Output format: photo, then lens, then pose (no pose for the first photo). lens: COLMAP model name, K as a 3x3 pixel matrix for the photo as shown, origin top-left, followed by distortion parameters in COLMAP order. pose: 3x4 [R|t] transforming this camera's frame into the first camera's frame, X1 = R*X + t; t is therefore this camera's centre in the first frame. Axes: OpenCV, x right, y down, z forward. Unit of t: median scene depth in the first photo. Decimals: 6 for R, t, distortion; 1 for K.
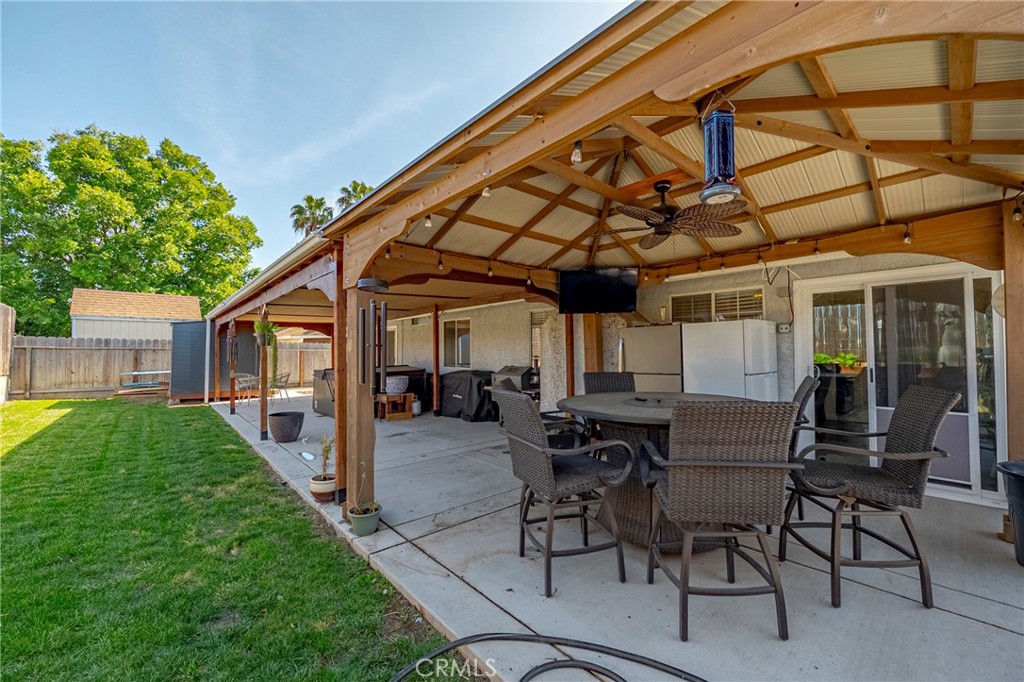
lens RADIAL K [[404.6, 0, 515.9], [0, 404.6, 338.2], [0, 0, 1]] dist [-0.016392, 0.001098]
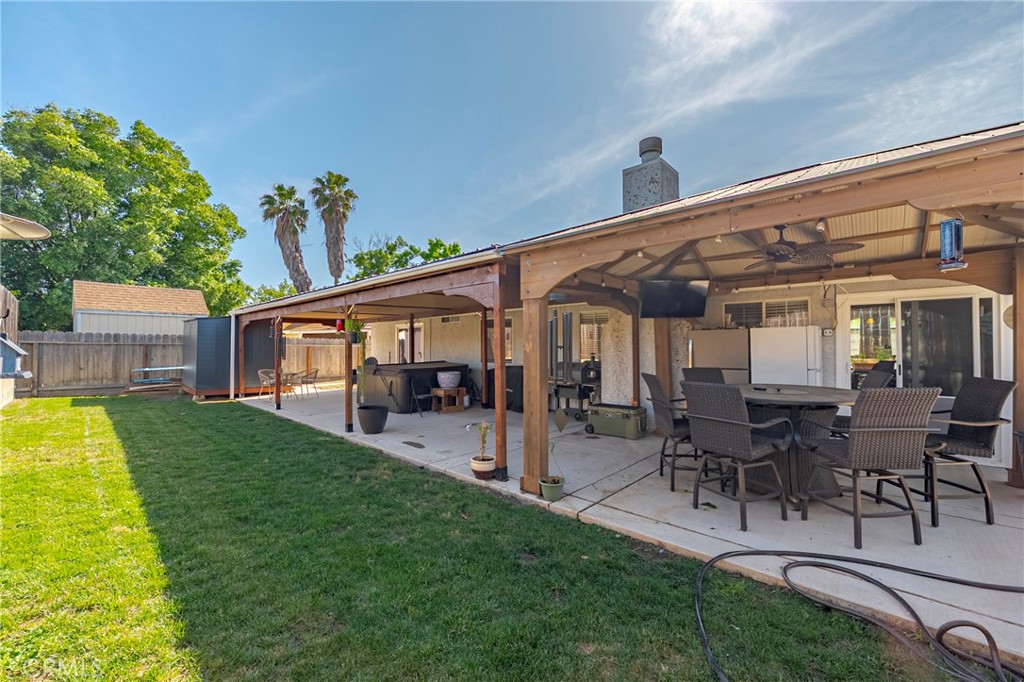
lens RADIAL K [[404.6, 0, 514.3], [0, 404.6, 338.0], [0, 0, 1]] dist [-0.016392, 0.001098]
pose [[0.995222, 0.005799, 0.097468, -0.373087], [-0.006899, 0.999916, 0.010949, -0.012866], [-0.097396, -0.011569, 0.995178, -0.126536]]
